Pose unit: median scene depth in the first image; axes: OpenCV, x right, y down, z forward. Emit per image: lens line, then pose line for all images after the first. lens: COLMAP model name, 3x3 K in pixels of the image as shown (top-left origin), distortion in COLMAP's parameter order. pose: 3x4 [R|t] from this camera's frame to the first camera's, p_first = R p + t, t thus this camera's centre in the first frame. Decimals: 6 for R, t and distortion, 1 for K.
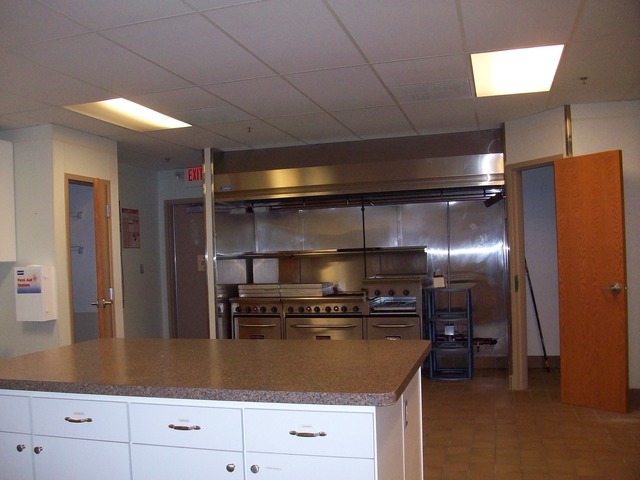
lens RADIAL K [[654.2, 0, 317.7], [0, 654.2, 240.7], [0, 0, 1]] dist [-0.068158, 0.000000]
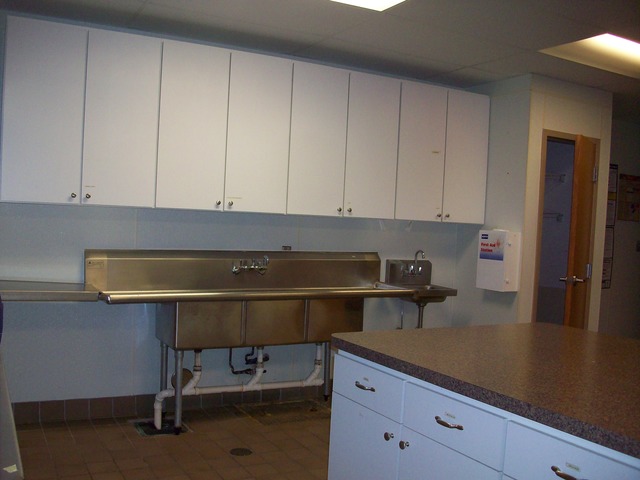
lens RADIAL K [[654.2, 0, 324.1], [0, 654.2, 243.4], [0, 0, 1]] dist [-0.068158, 0.000000]
pose [[0.710862, 0.099662, -0.696234, 0.029186], [-0.064148, 0.994971, 0.076929, 0.002097], [0.700400, -0.010024, 0.713680, 0.163884]]
